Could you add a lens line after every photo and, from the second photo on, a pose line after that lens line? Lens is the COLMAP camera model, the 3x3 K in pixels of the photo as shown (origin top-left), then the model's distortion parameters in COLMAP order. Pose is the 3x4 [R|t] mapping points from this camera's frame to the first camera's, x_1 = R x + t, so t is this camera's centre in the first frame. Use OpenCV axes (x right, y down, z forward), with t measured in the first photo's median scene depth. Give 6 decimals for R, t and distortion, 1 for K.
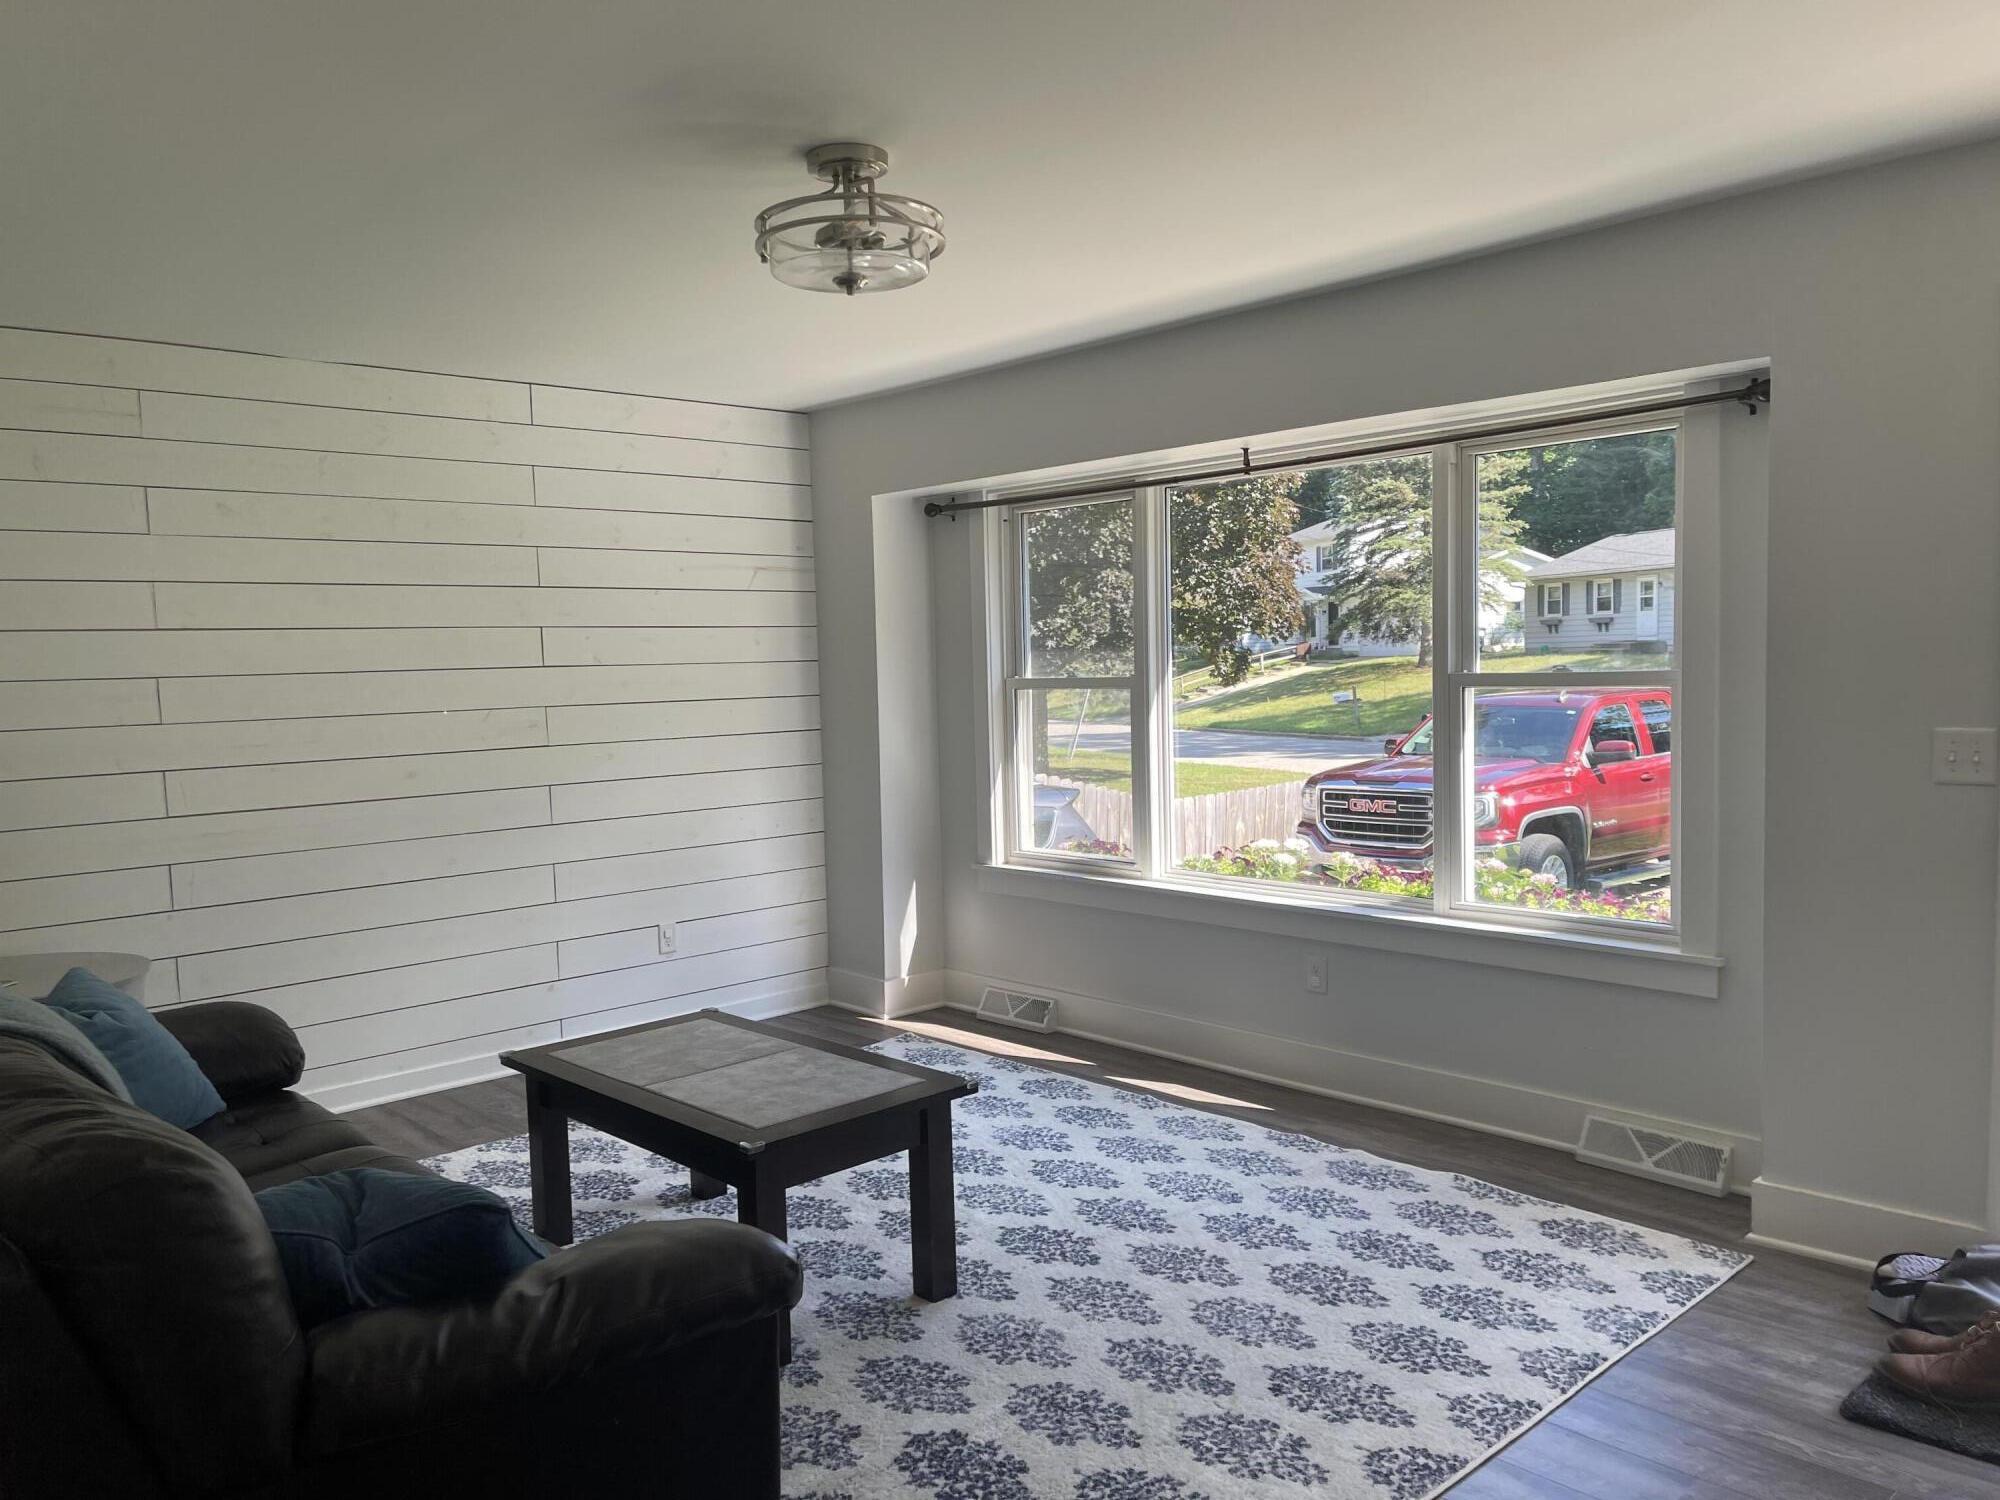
lens RADIAL K [[1538.0, 0, 1000.0], [0, 1538.0, 750.0], [0, 0, 1]] dist [0.085655, -0.102092]
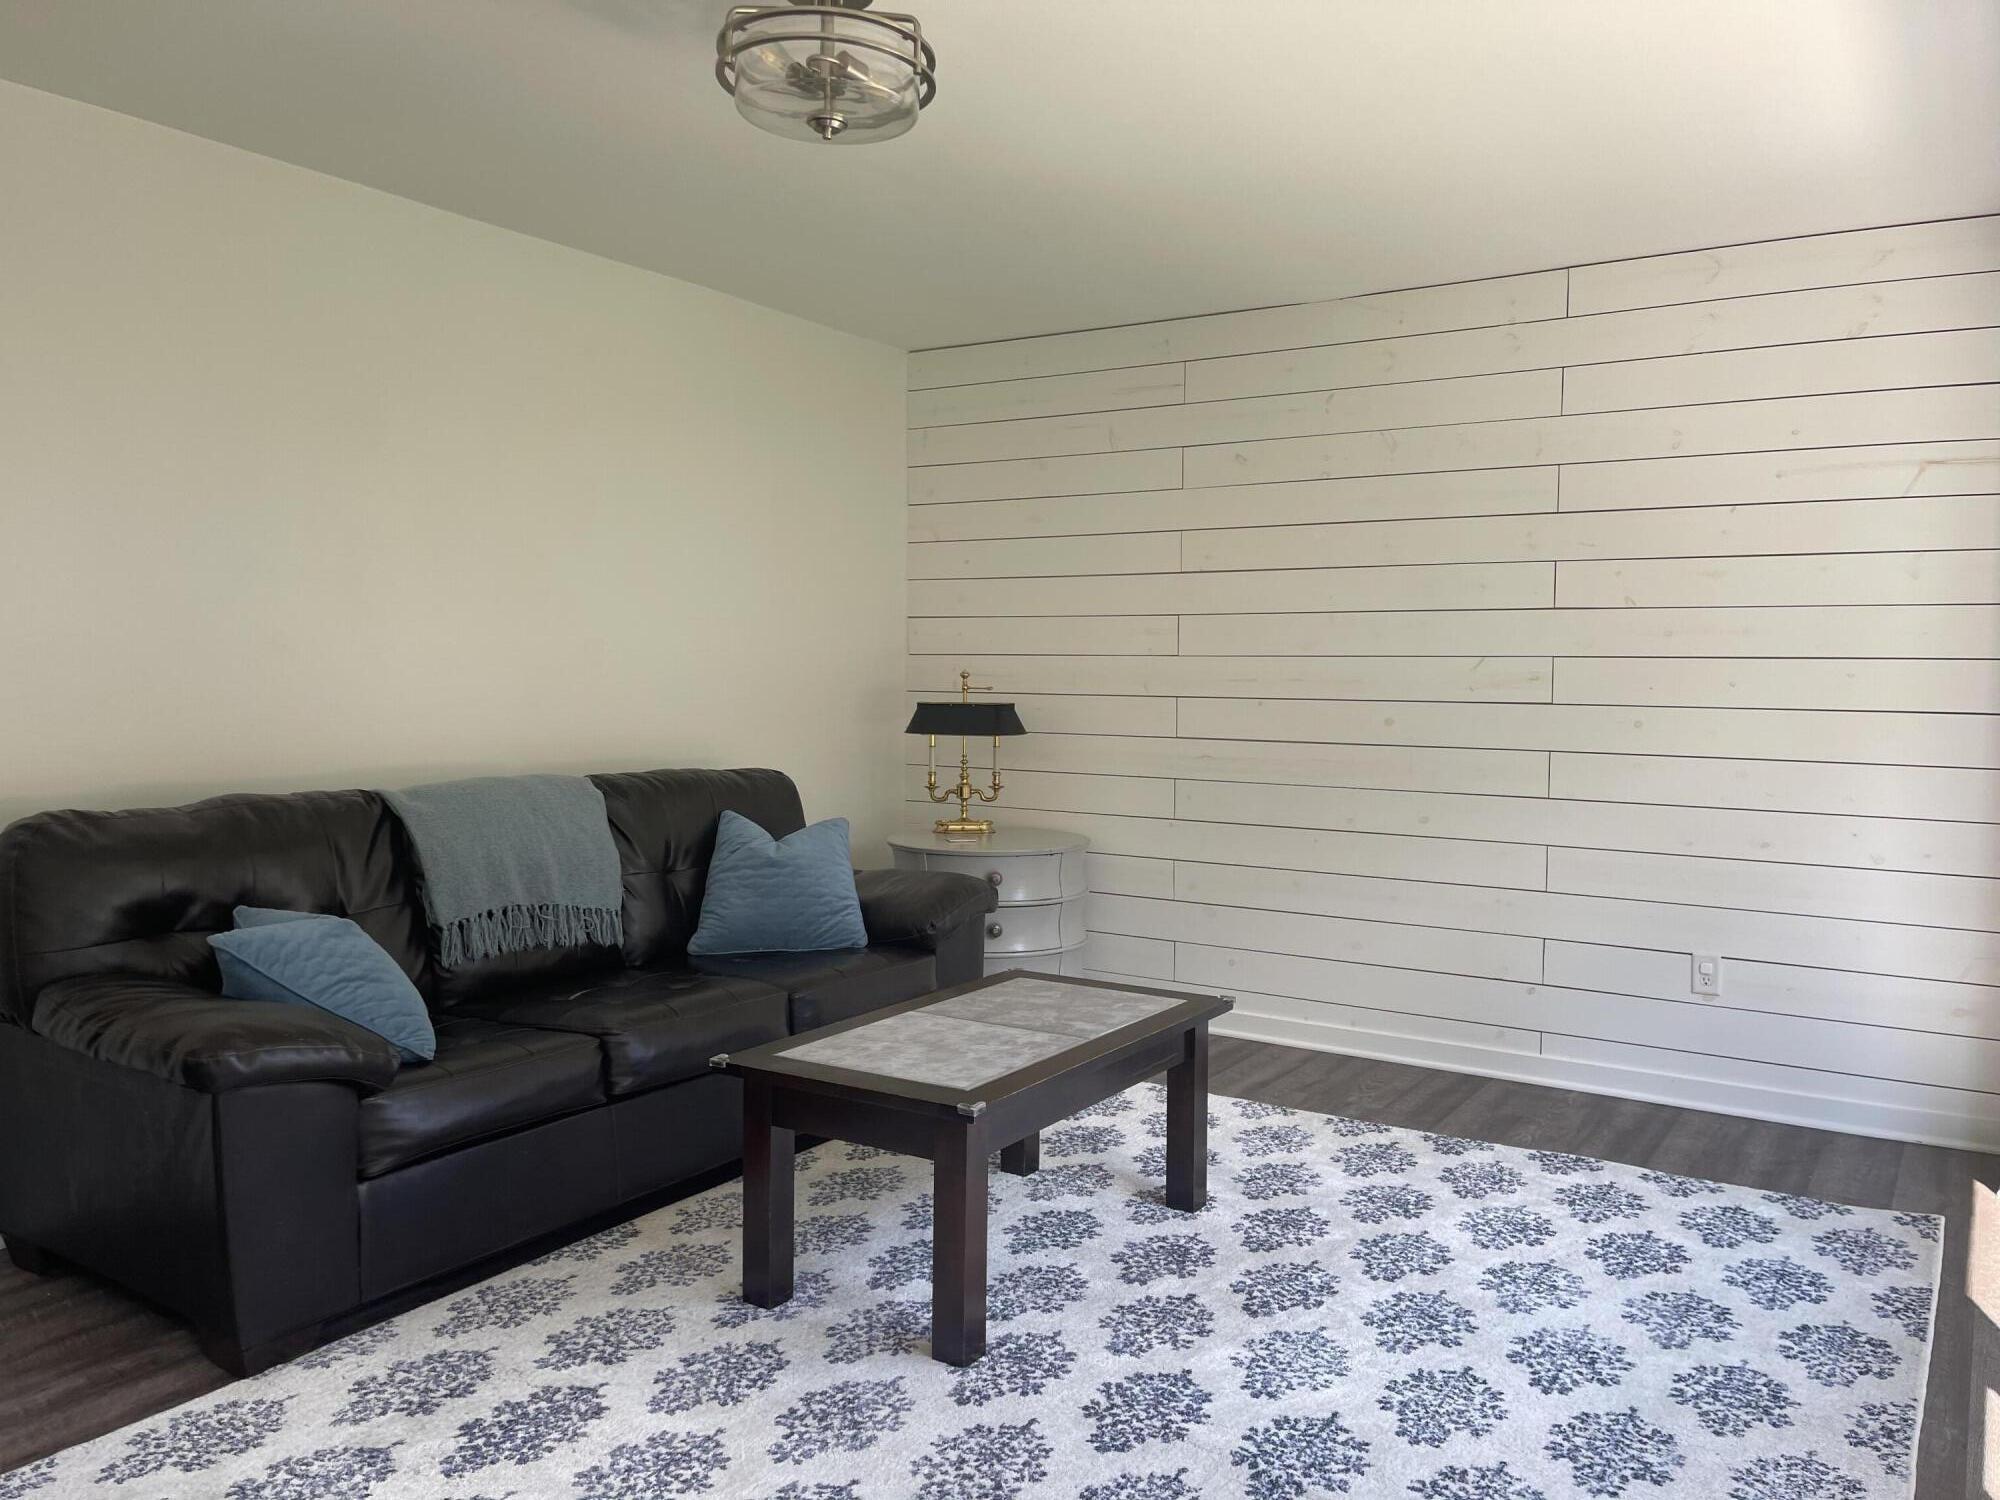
lens RADIAL K [[1538.0, 0, 1000.0], [0, 1538.0, 750.0], [0, 0, 1]] dist [0.085655, -0.102092]
pose [[0.235114, 0.079732, -0.968692, 0.491901], [-0.077756, 0.994978, 0.063023, -0.008241], [0.968853, 0.060504, 0.240133, 0.558112]]
